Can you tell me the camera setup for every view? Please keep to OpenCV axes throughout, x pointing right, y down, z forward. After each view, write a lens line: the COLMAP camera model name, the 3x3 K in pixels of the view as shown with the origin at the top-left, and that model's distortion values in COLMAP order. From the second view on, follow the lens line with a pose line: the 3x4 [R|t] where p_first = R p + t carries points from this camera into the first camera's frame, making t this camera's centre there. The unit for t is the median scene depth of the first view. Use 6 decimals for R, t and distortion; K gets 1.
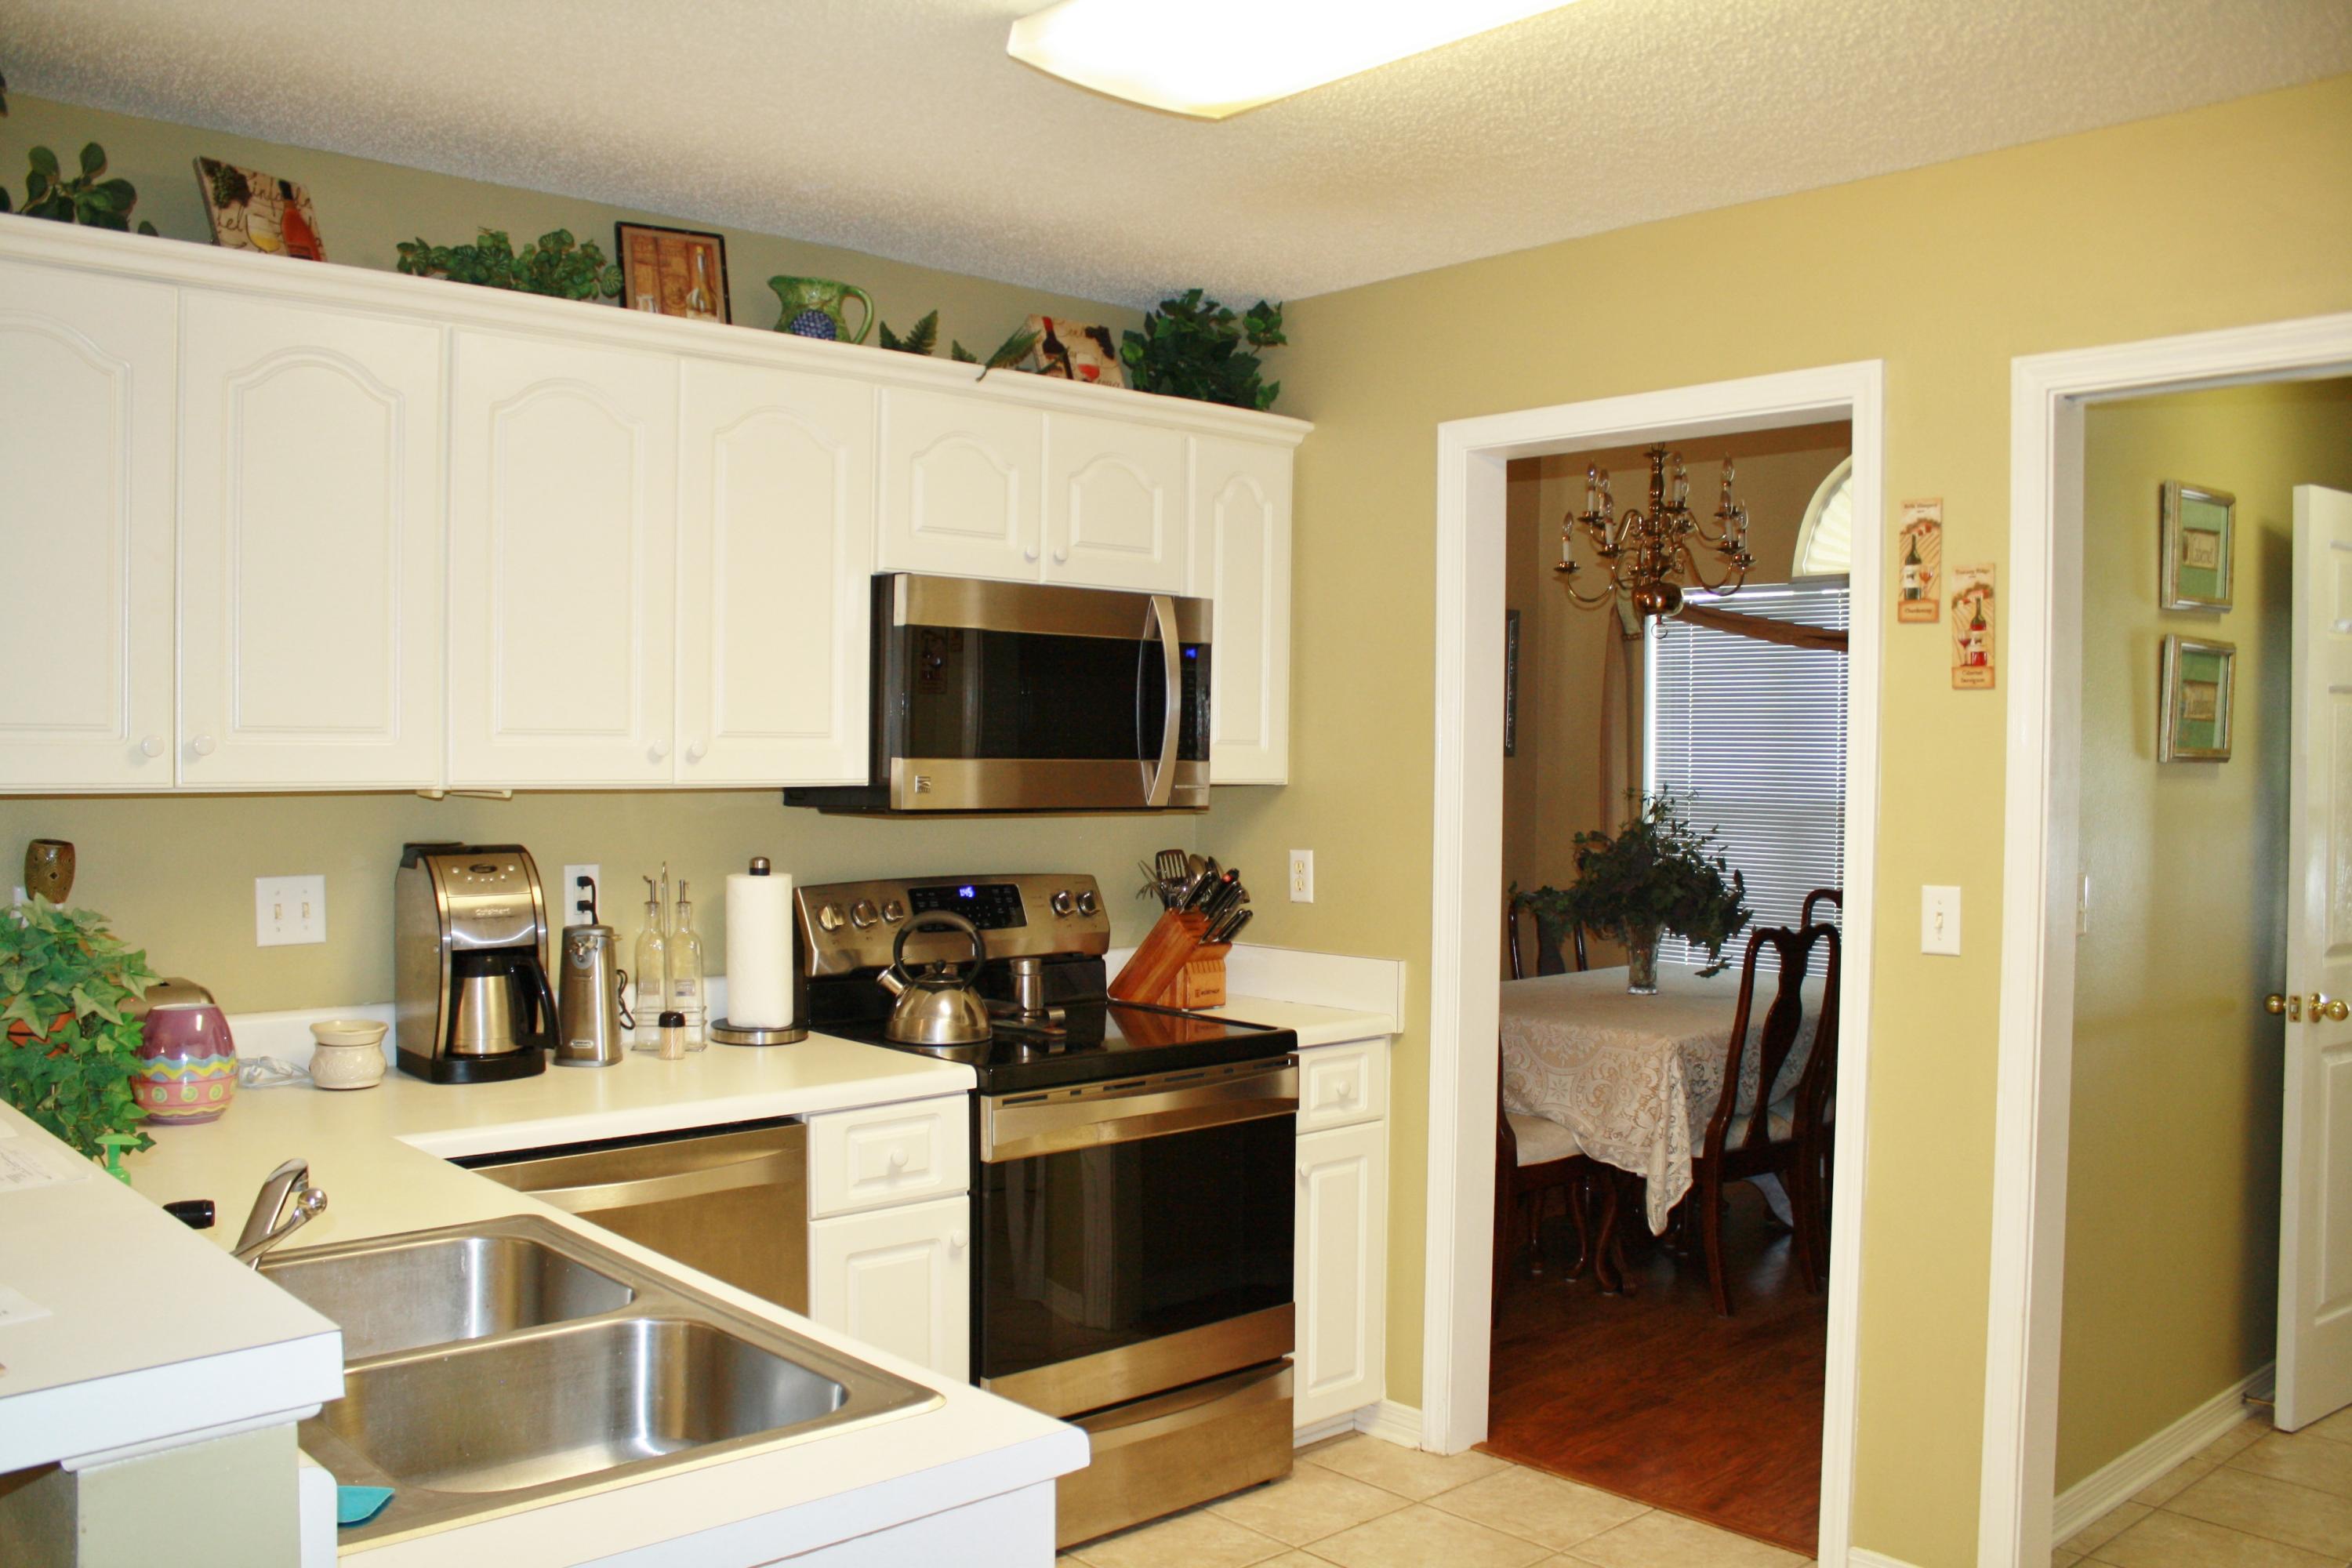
lens RADIAL K [[1971.6, 0, 1144.7], [0, 1971.6, 796.9], [0, 0, 1]] dist [-0.166385, 0.152027]
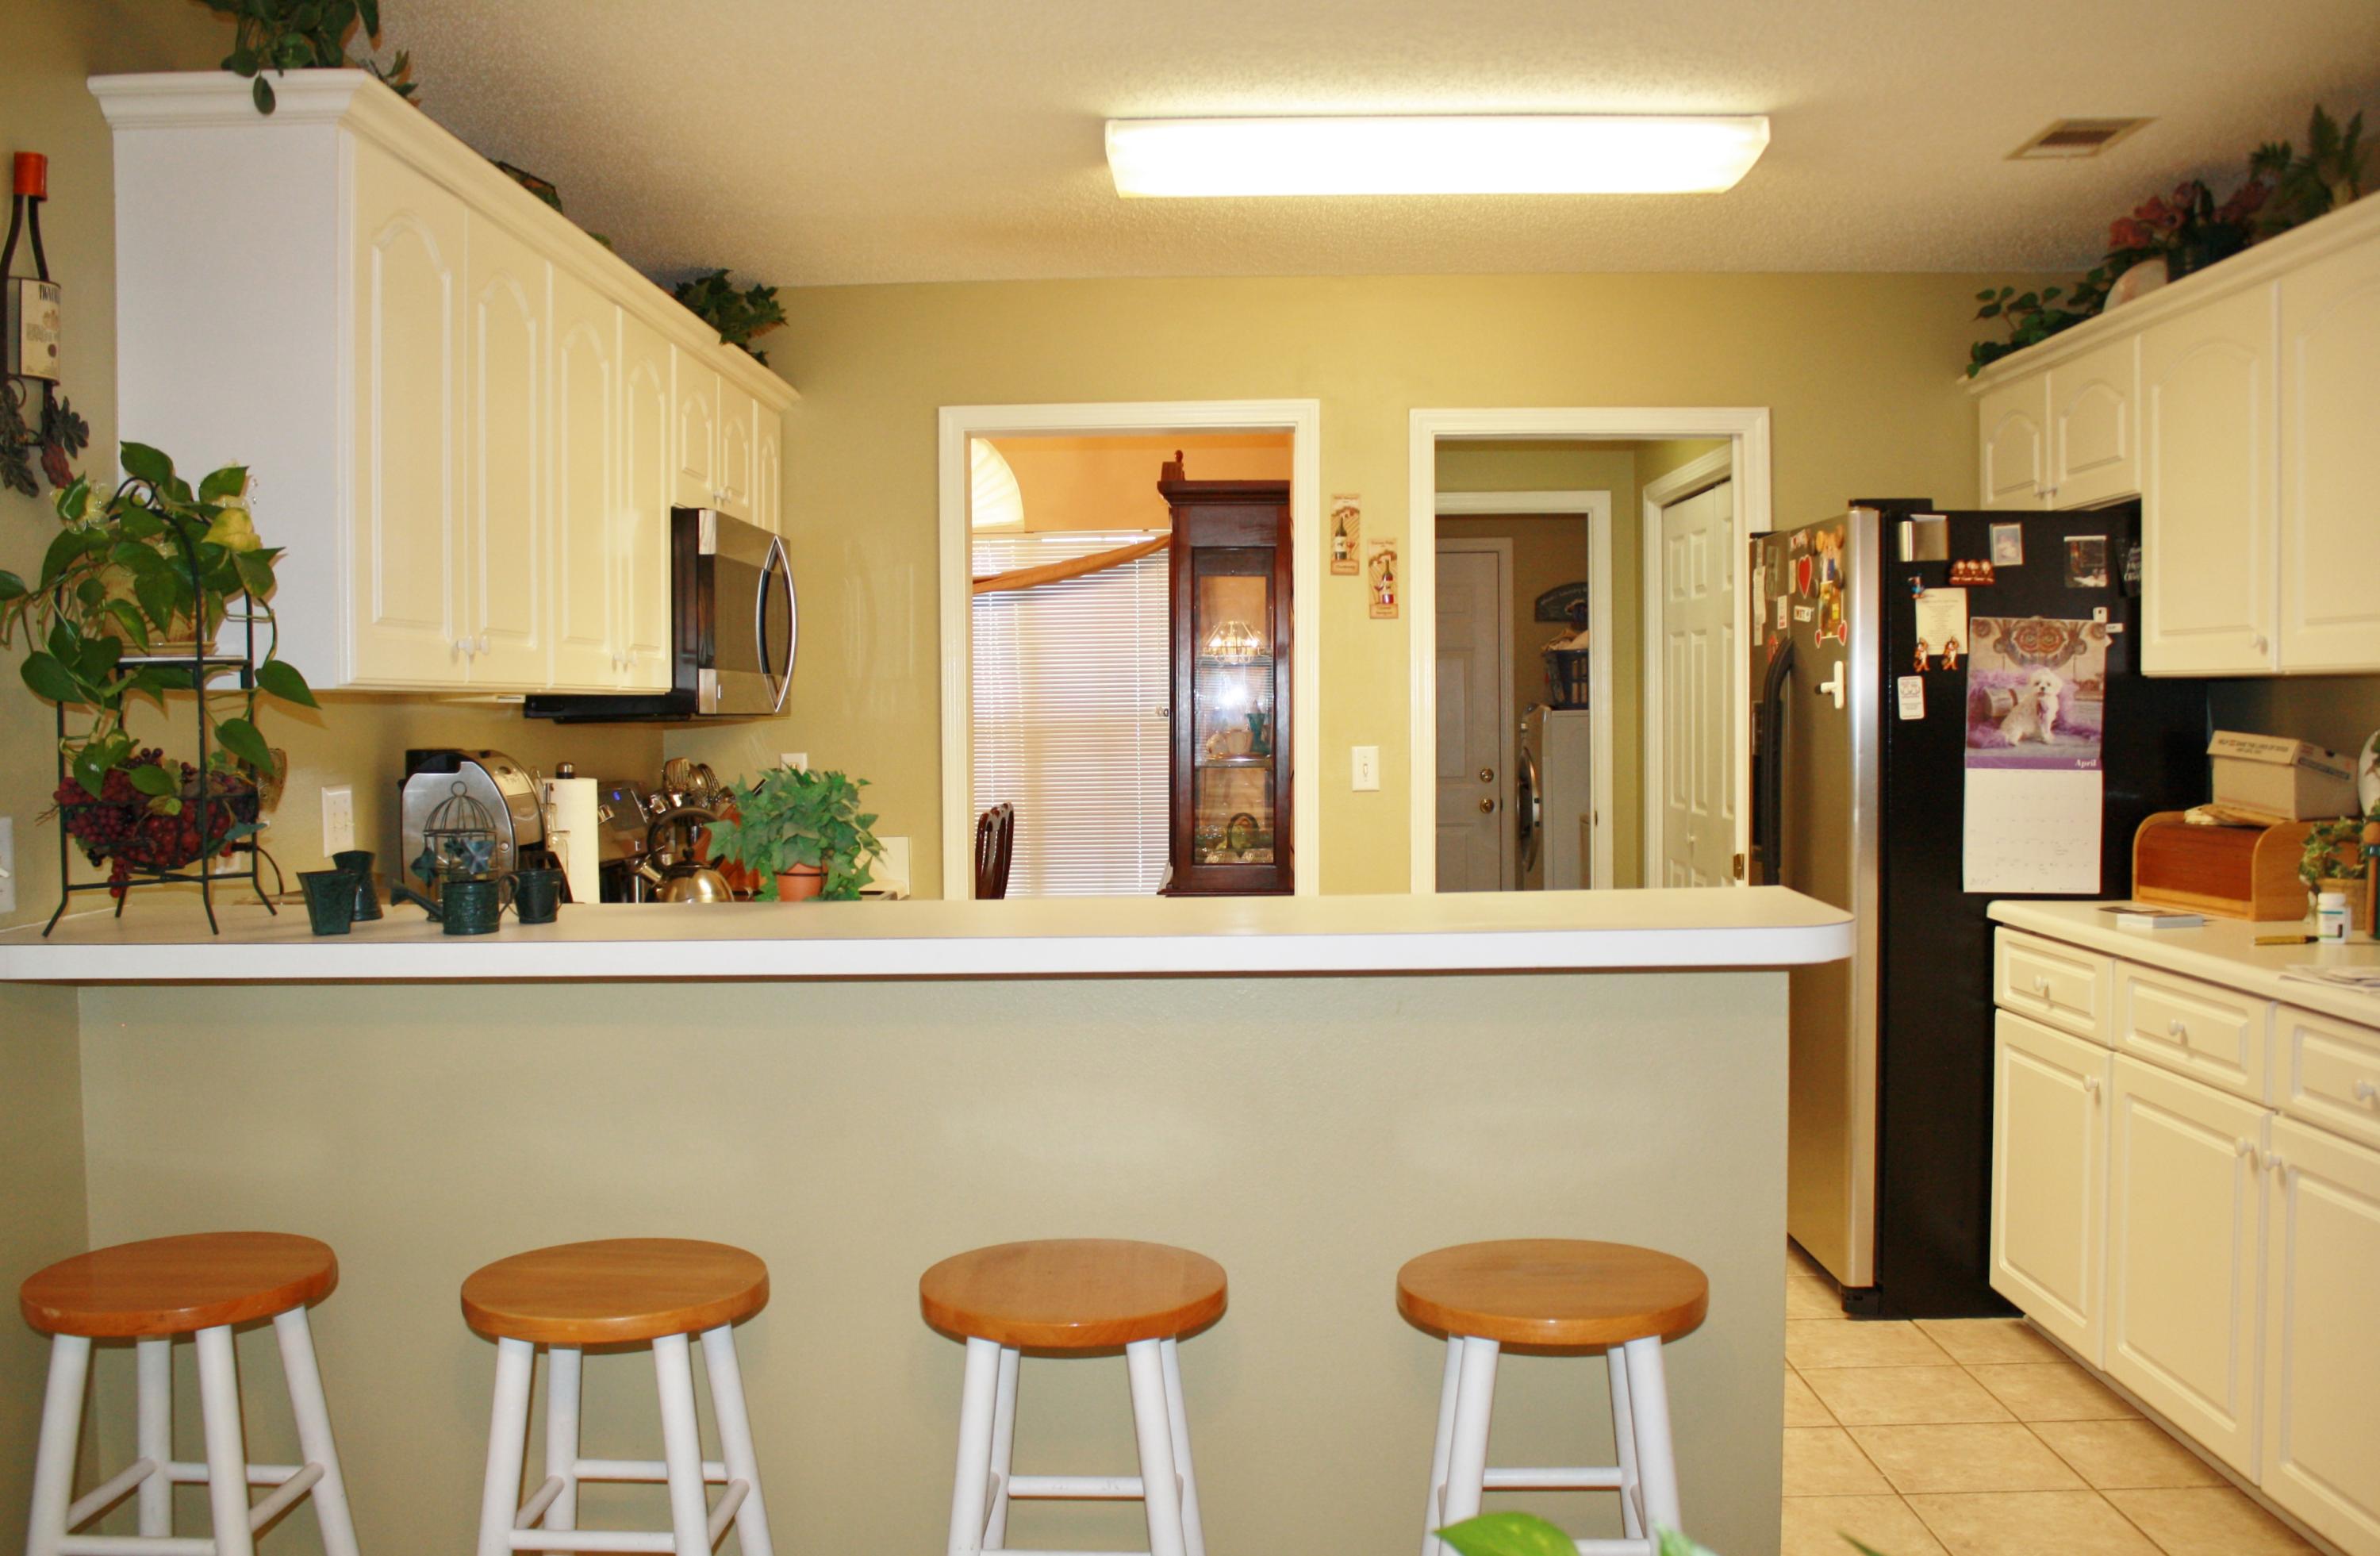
lens RADIAL K [[2099.9, 0, 1168.0], [0, 2099.9, 774.8], [0, 0, 1]] dist [-0.149146, 0.140471]
pose [[0.685971, -0.039075, 0.726579, -0.803064], [0.033259, 0.999197, 0.022336, 0.023174], [-0.726868, 0.008843, 0.686720, -0.032973]]
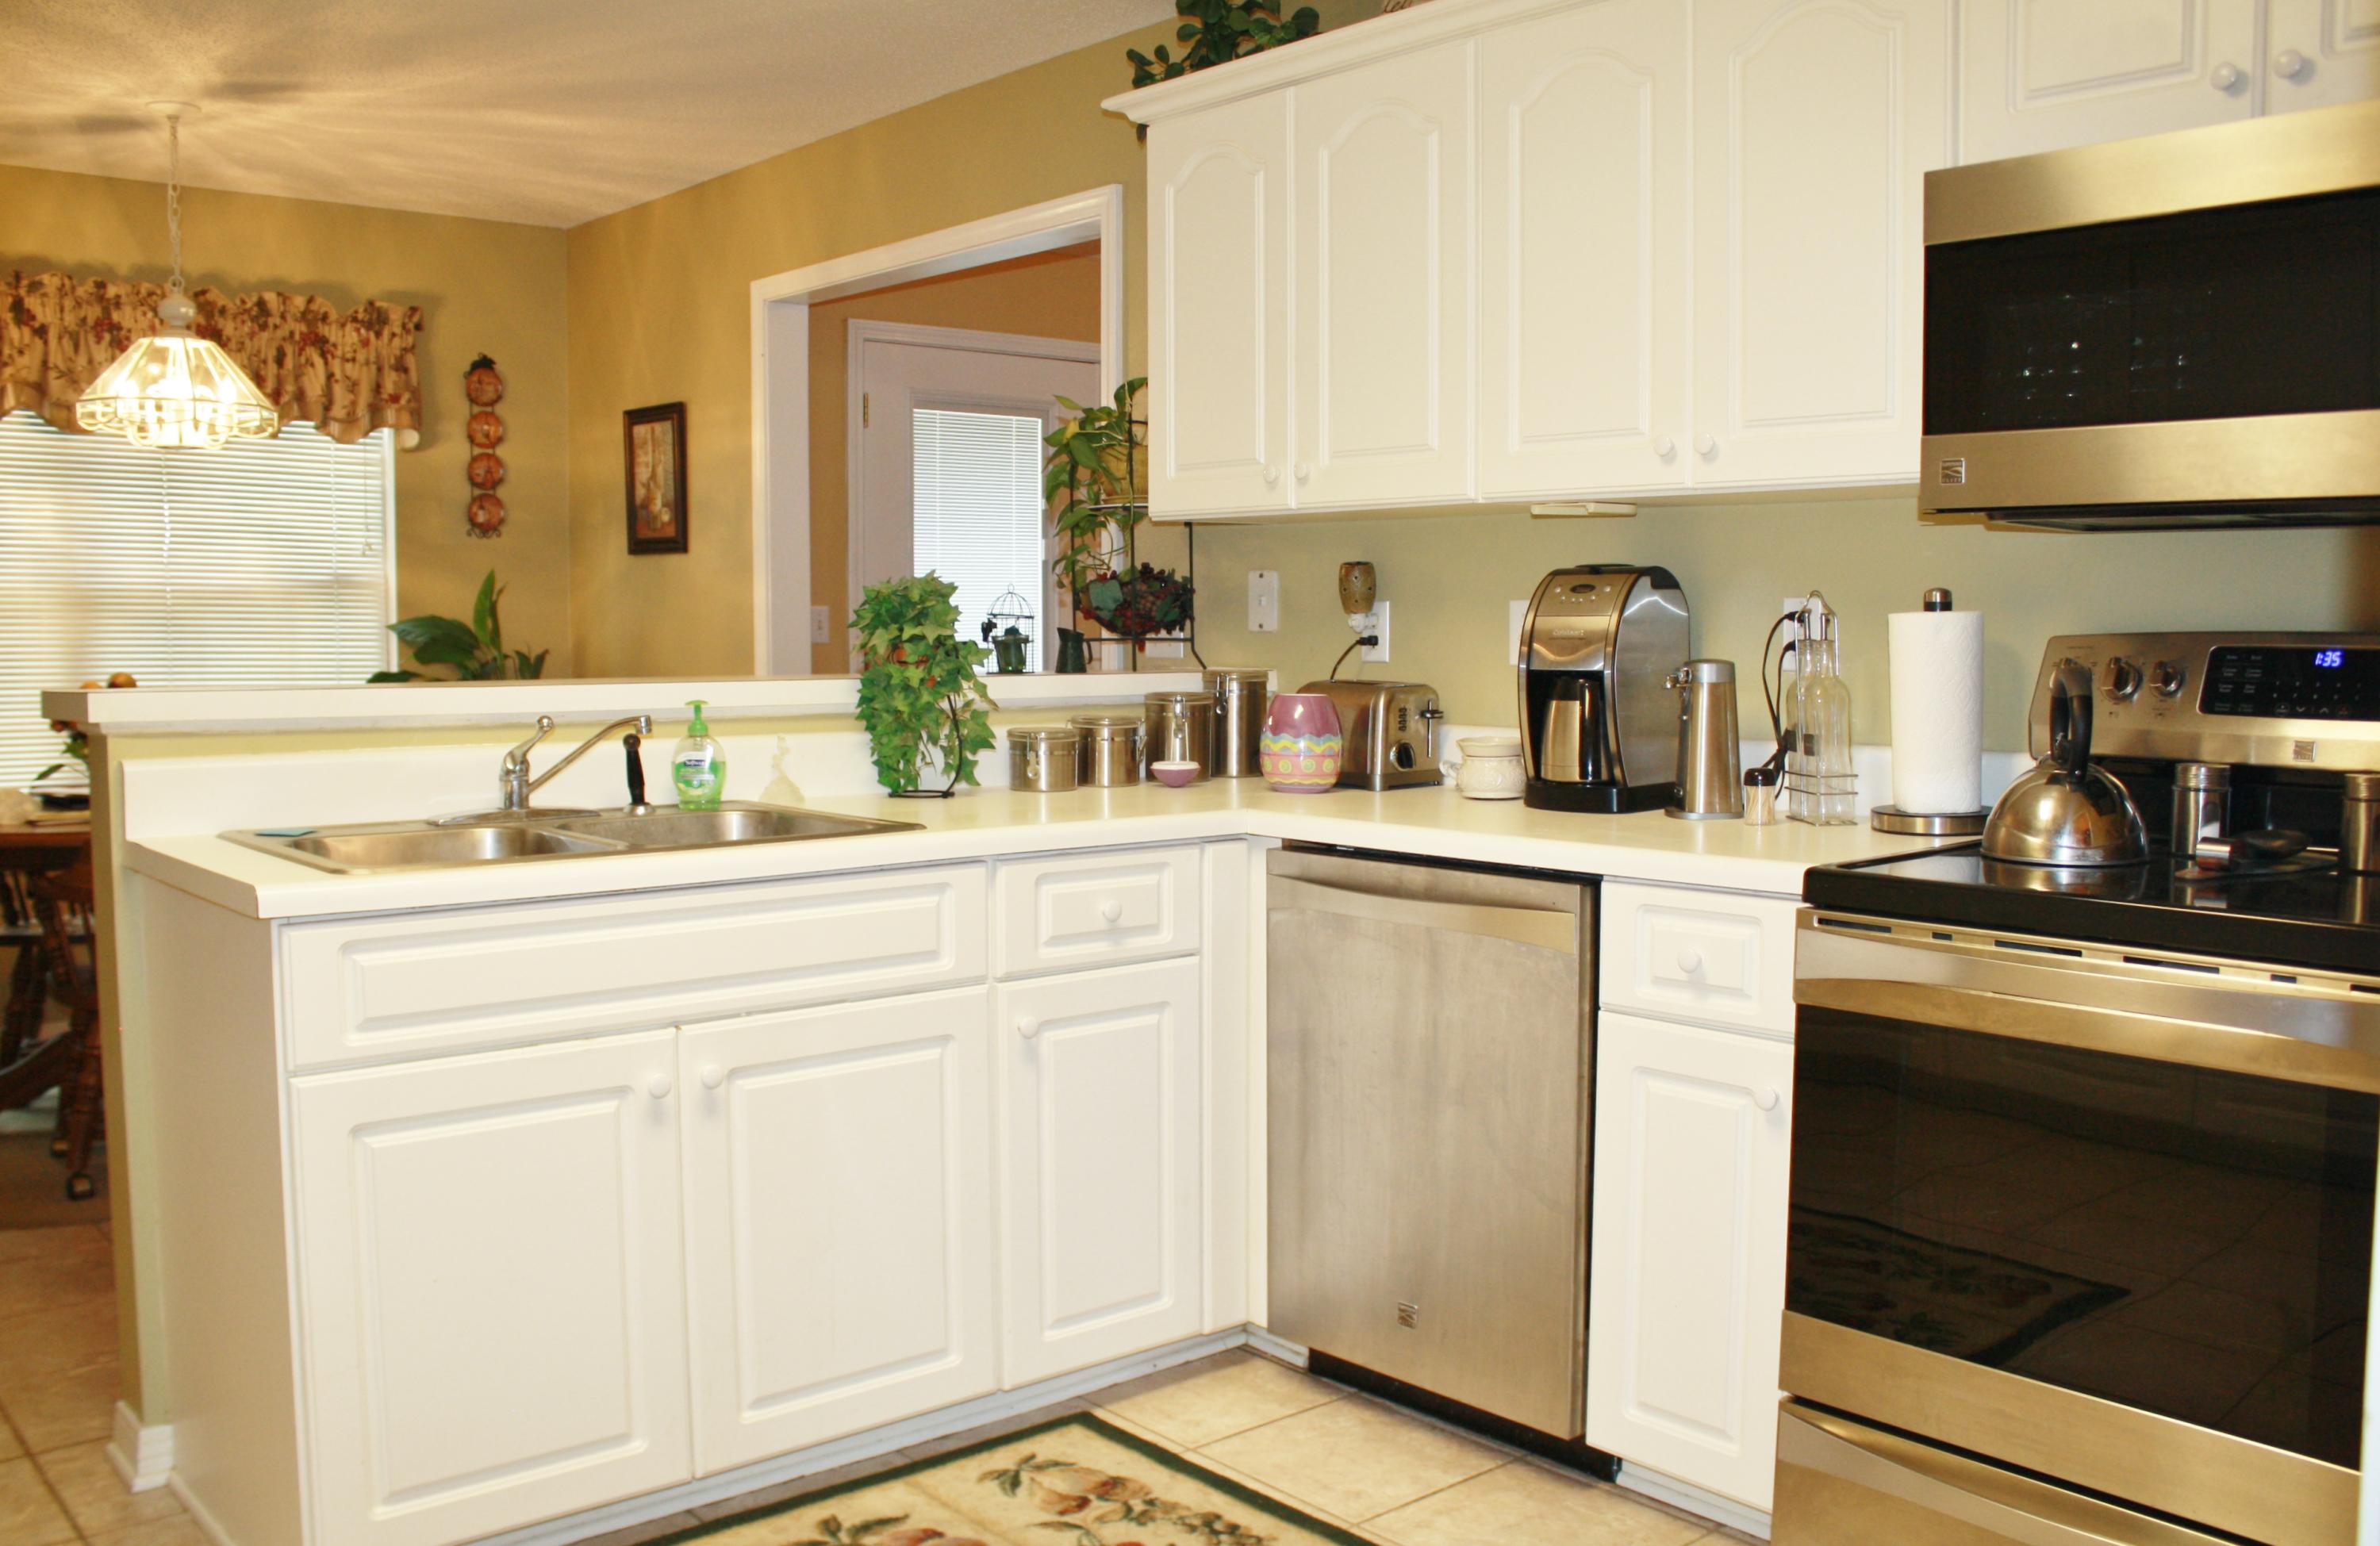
lens RADIAL K [[2099.6, 0, 1168.0], [0, 2099.6, 769.8], [0, 0, 1]] dist [-0.149146, 0.140471]
pose [[-0.021798, 0.065483, -0.997616, 0.602494], [-0.025054, 0.997503, 0.066024, 0.055644], [0.999448, 0.026433, -0.020103, 0.720801]]
